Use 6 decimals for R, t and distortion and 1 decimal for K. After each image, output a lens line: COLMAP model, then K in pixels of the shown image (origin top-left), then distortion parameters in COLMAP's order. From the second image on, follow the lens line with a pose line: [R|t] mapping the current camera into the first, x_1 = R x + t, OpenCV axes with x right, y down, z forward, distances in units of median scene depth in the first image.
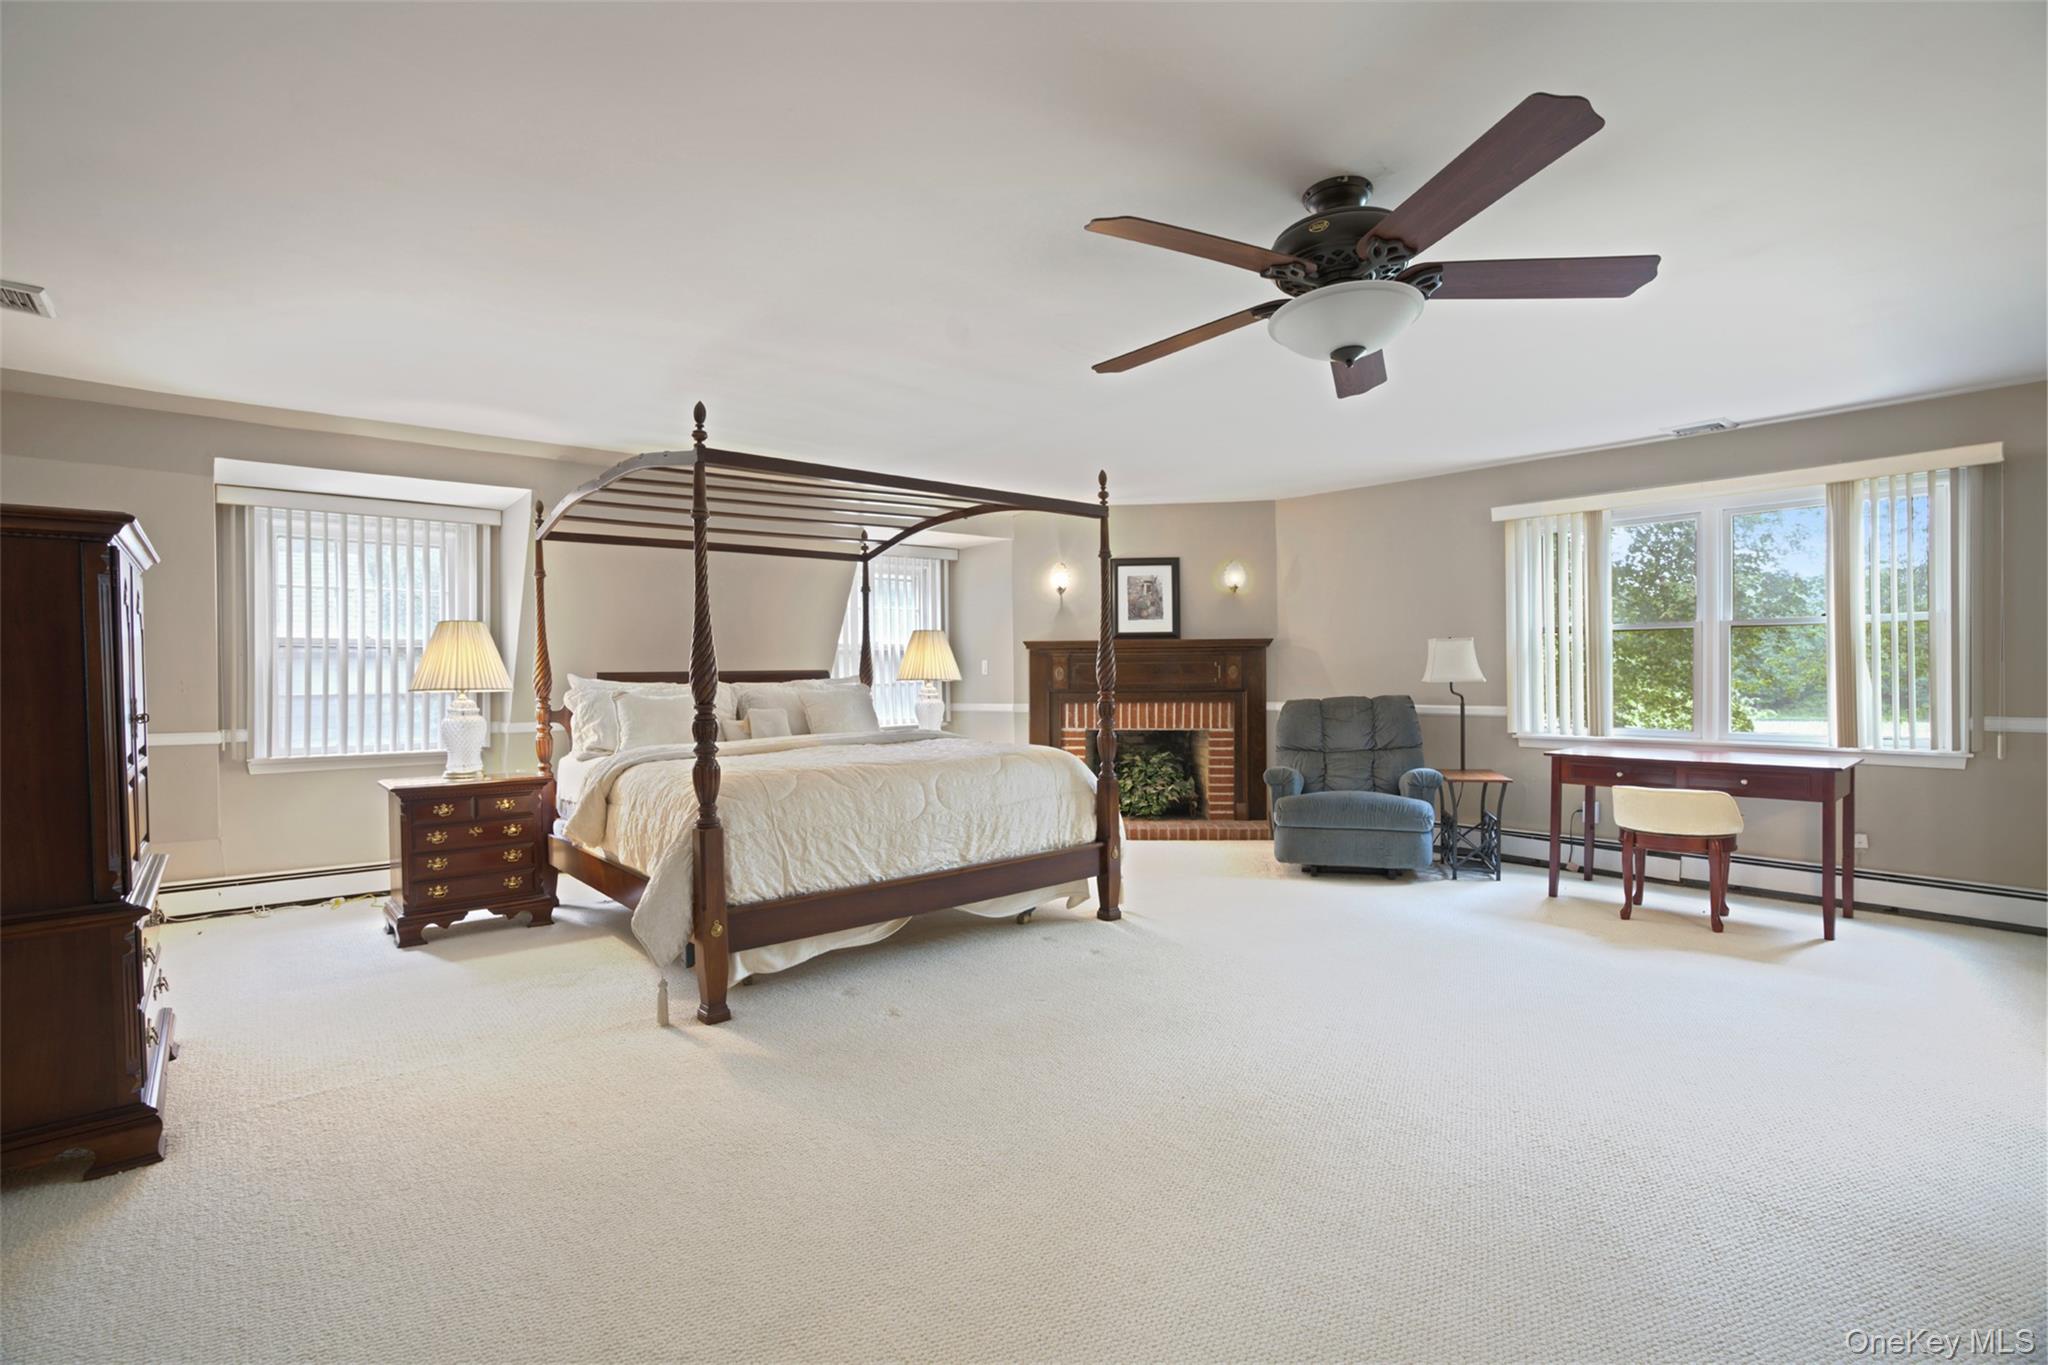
lens RADIAL K [[945.0, 0, 1022.8], [0, 945.0, 687.4], [0, 0, 1]] dist [-0.071417, 0.029428]
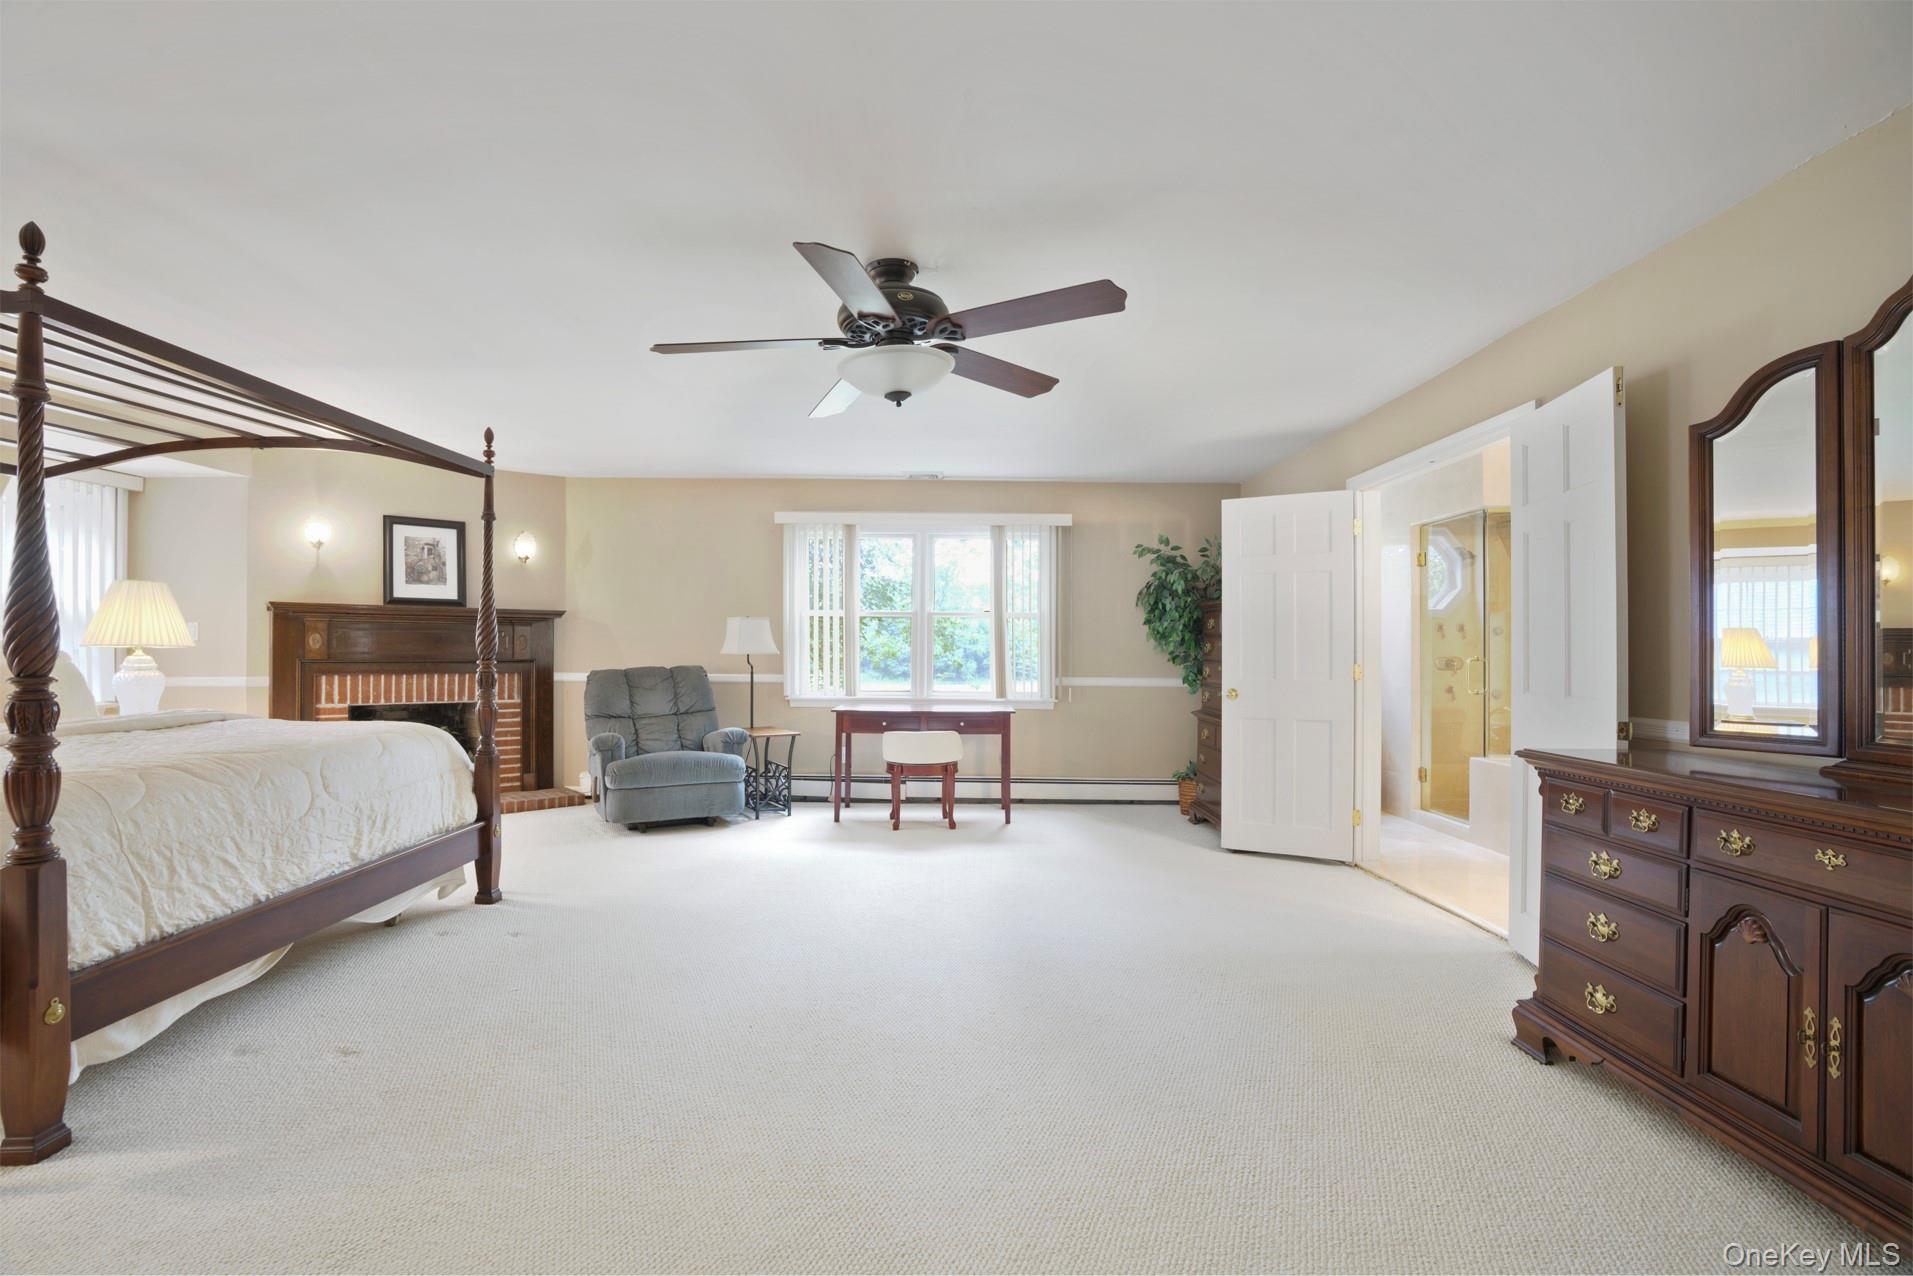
lens RADIAL K [[882.7, 0, 955.4], [0, 882.7, 642.5], [0, 0, 1]] dist [-0.071417, 0.029428]
pose [[0.654696, 0.017727, 0.755685, -0.226947], [-0.002127, 0.999764, -0.021609, 0.003266], [-0.755889, 0.012540, 0.654579, 0.067820]]
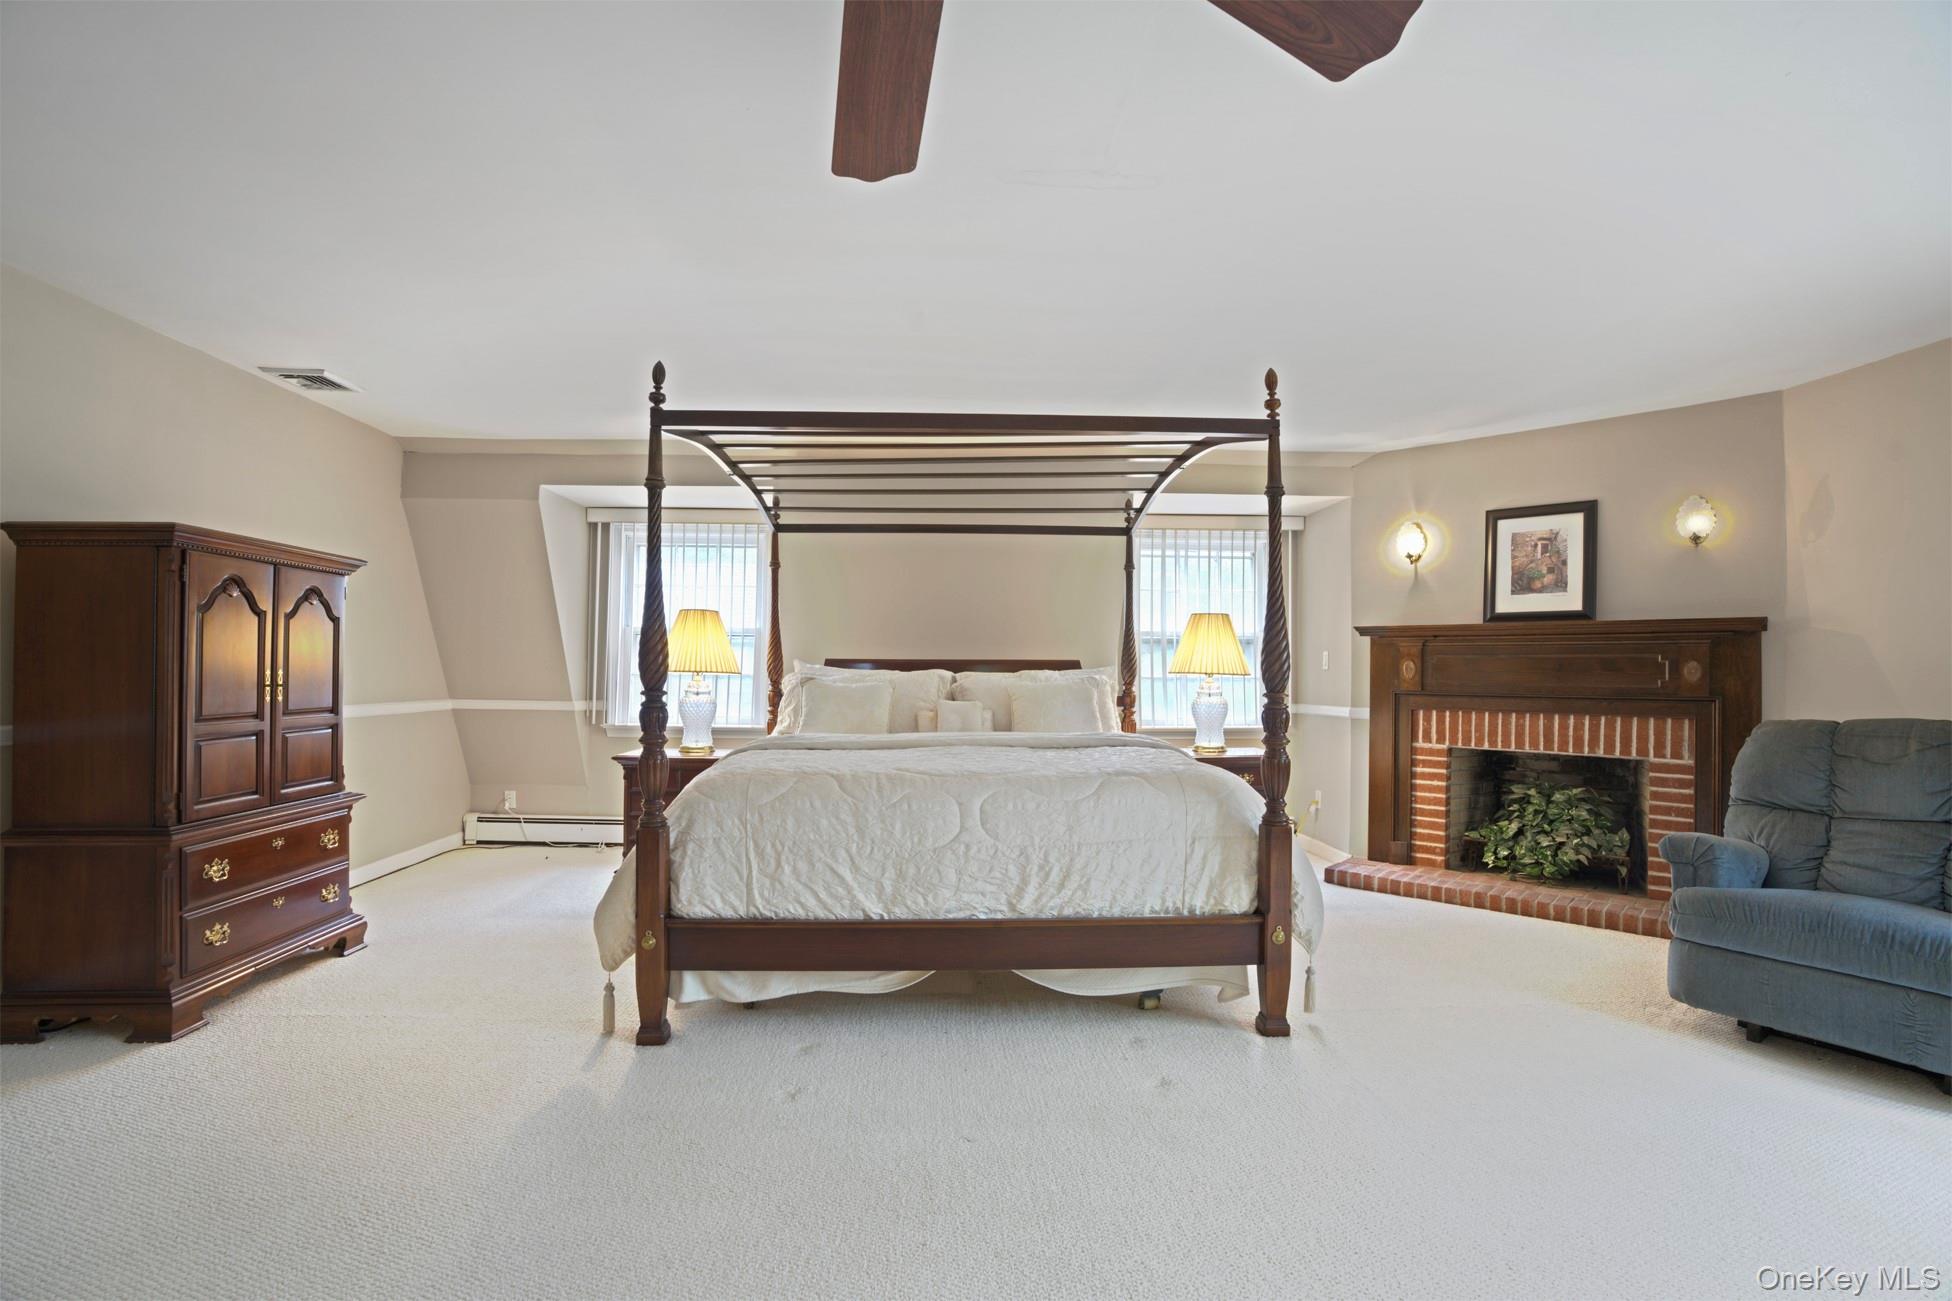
lens RADIAL K [[900.7, 0, 974.9], [0, 900.7, 655.1], [0, 0, 1]] dist [-0.071417, 0.029428]
pose [[0.784879, 0.007725, -0.619601, 0.274595], [-0.025599, 0.999473, -0.019966, -0.004048], [0.619120, 0.031532, 0.784663, 0.319997]]
